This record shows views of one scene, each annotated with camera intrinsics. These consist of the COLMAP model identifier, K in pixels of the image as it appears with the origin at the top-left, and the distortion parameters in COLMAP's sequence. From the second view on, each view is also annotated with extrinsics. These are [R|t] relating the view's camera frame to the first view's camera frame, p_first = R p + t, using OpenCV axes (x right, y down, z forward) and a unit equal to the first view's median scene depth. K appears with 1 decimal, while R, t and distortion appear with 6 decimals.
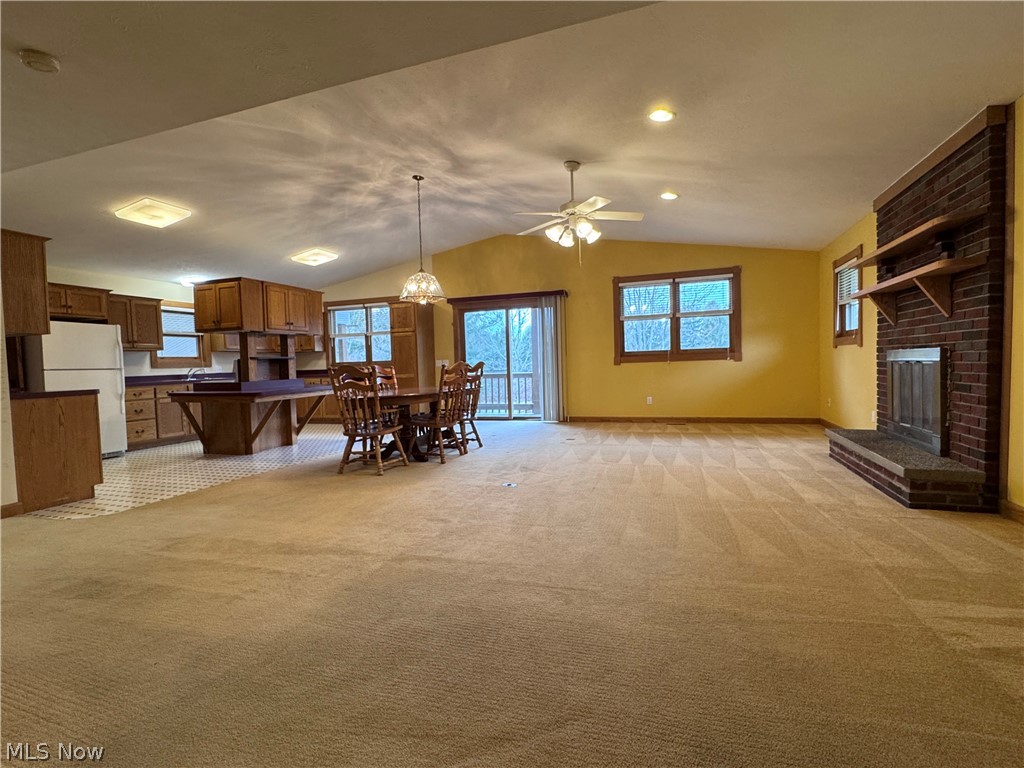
lens RADIAL K [[496.3, 0, 511.8], [0, 496.3, 382.0], [0, 0, 1]] dist [-0.004214, 0.000114]
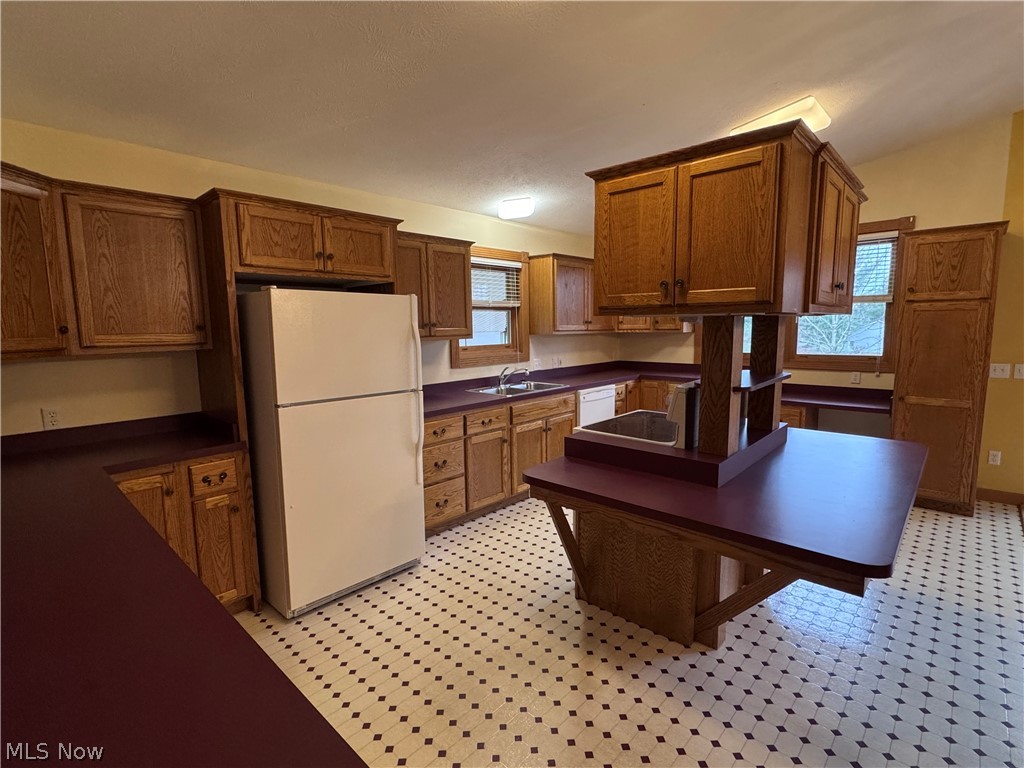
lens RADIAL K [[496.3, 0, 508.5], [0, 496.3, 384.8], [0, 0, 1]] dist [-0.004214, 0.000114]
pose [[0.911038, 0.067061, -0.406832, -0.518182], [-0.029852, 0.994823, 0.097135, -0.078800], [0.411240, -0.076349, 0.908324, 0.607259]]
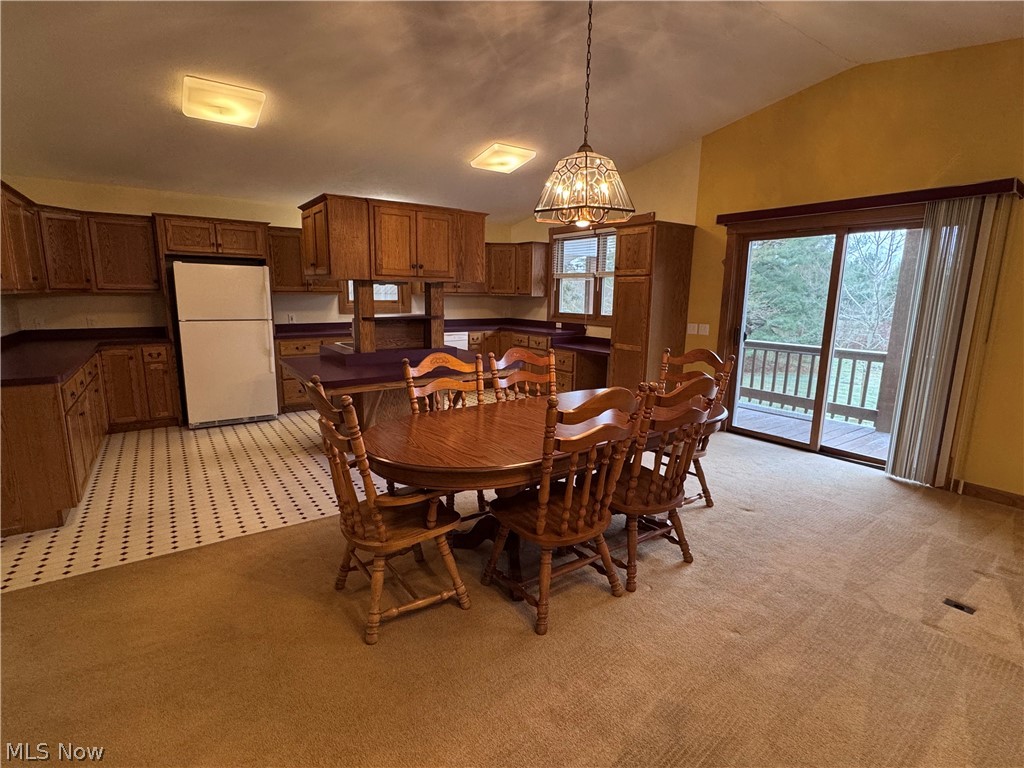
lens RADIAL K [[496.3, 0, 509.2], [0, 496.3, 383.7], [0, 0, 1]] dist [-0.004214, 0.000114]
pose [[0.807378, 0.147070, -0.571411, 0.036193], [-0.060913, 0.984039, 0.167206, -0.084583], [0.586882, -0.100192, 0.803450, 0.548542]]
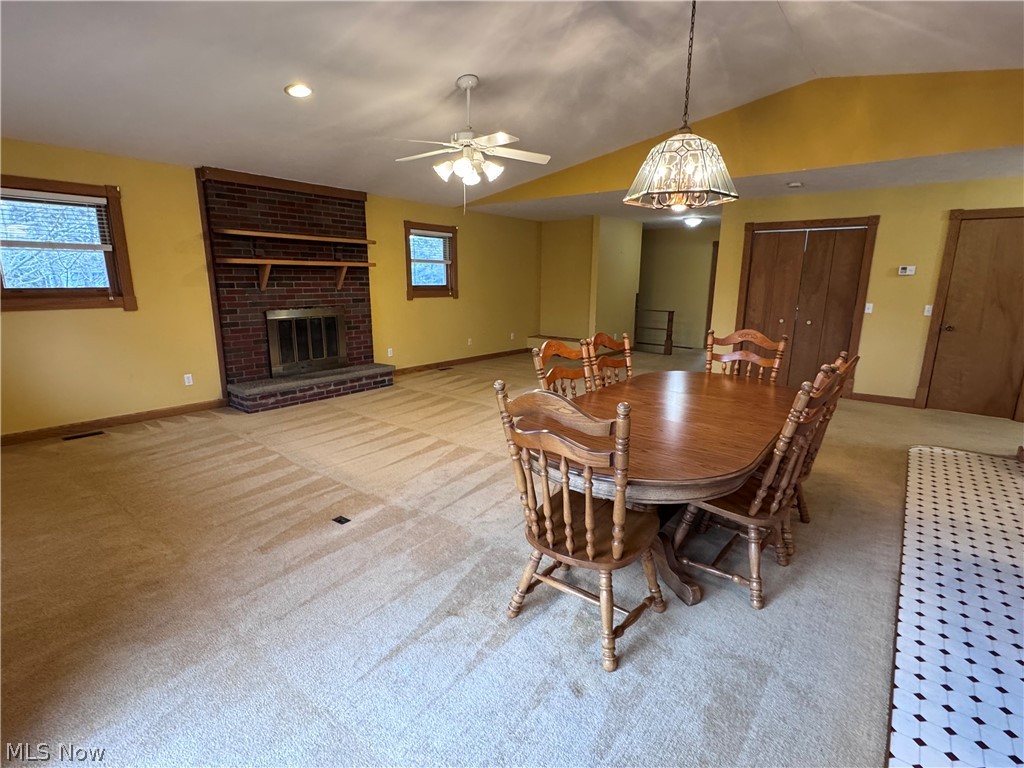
lens RADIAL K [[496.3, 0, 508.2], [0, 496.3, 384.1], [0, 0, 1]] dist [-0.004214, 0.000114]
pose [[-0.935828, -0.051661, 0.348650, -0.184235], [0.033510, 0.971677, 0.233923, -0.108985], [-0.350860, 0.230595, -0.907592, 1.364999]]
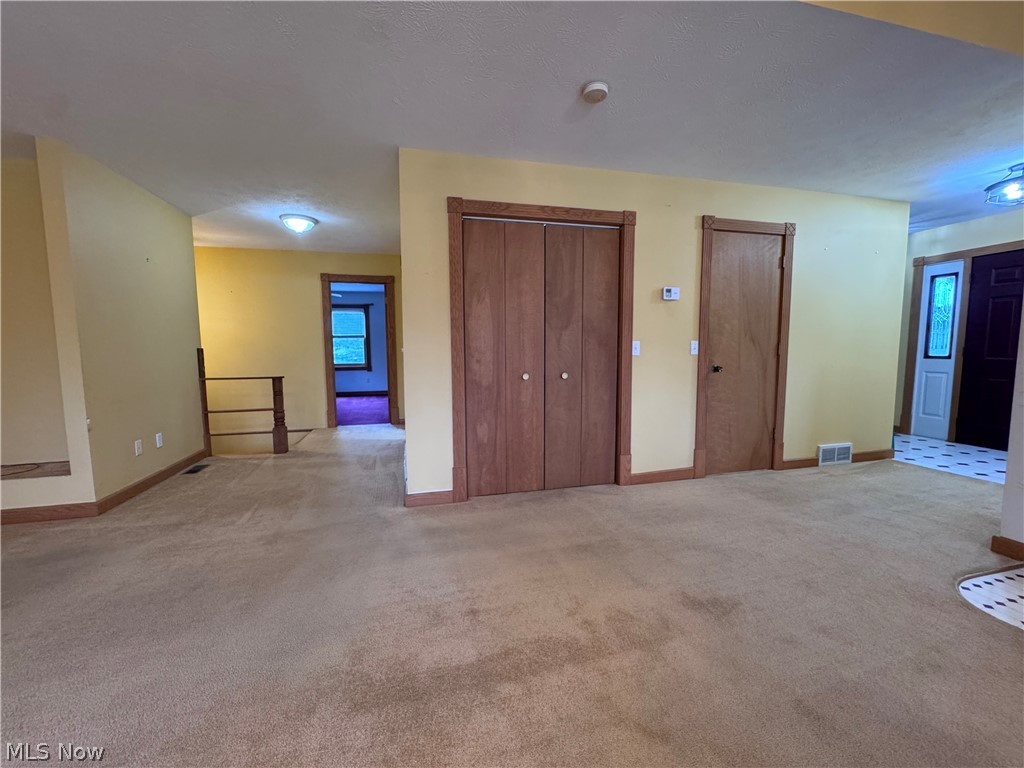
lens RADIAL K [[408.3, 0, 511.1], [0, 408.3, 384.7], [0, 0, 1]] dist [-0.007228, 0.001142]
pose [[-0.839643, 0.087786, -0.535997, -0.073641], [0.015523, 0.990327, 0.137880, -0.035966], [0.542917, 0.107450, -0.832884, 0.608746]]
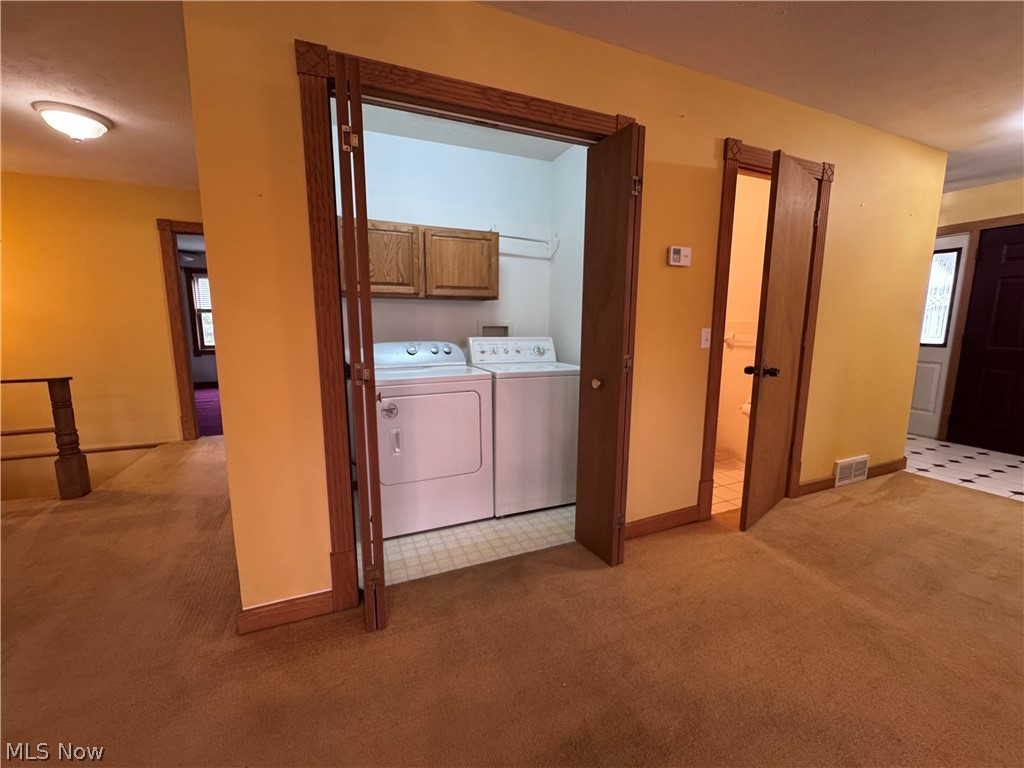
lens RADIAL K [[408.3, 0, 513.3], [0, 408.3, 382.2], [0, 0, 1]] dist [-0.007228, 0.001142]
pose [[-0.745027, 0.128353, -0.654569, -0.190852], [-0.000527, 0.981198, 0.193002, -0.038532], [0.667034, 0.144137, -0.730952, 0.447854]]
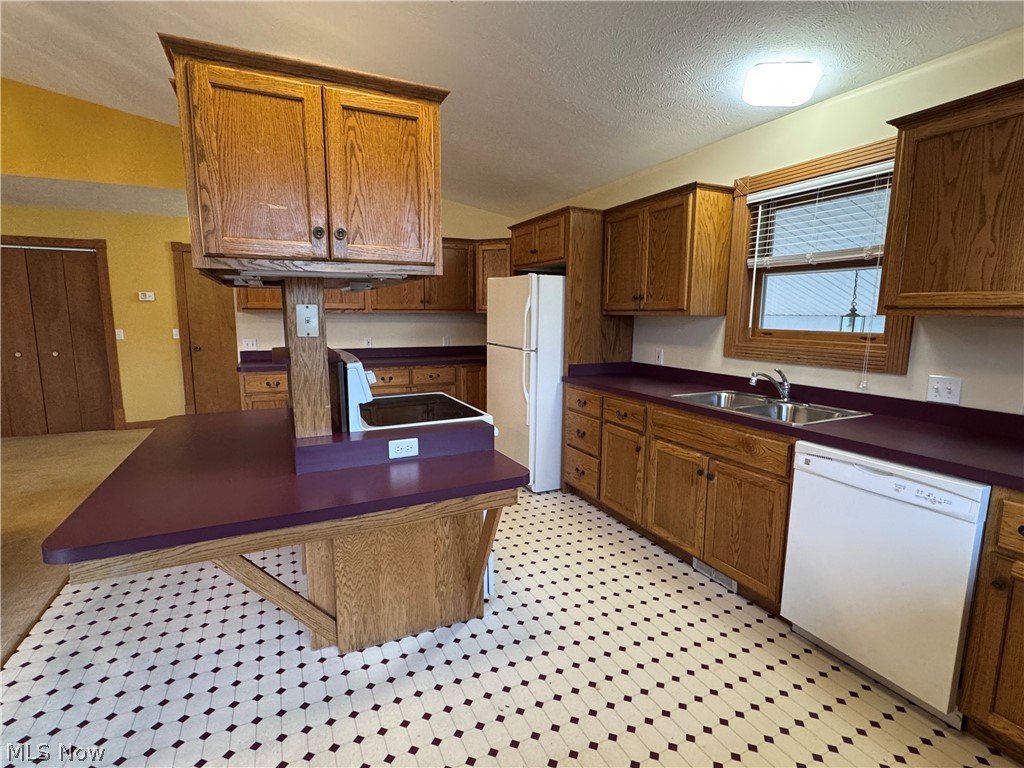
lens RADIAL K [[496.3, 0, 512.8], [0, 496.3, 386.0], [0, 0, 1]] dist [-0.004214, 0.000114]
pose [[-0.717113, 0.129509, -0.684818, -0.368599], [-0.010159, 0.980537, 0.196071, -0.099259], [0.696883, 0.147563, -0.701840, 1.394086]]
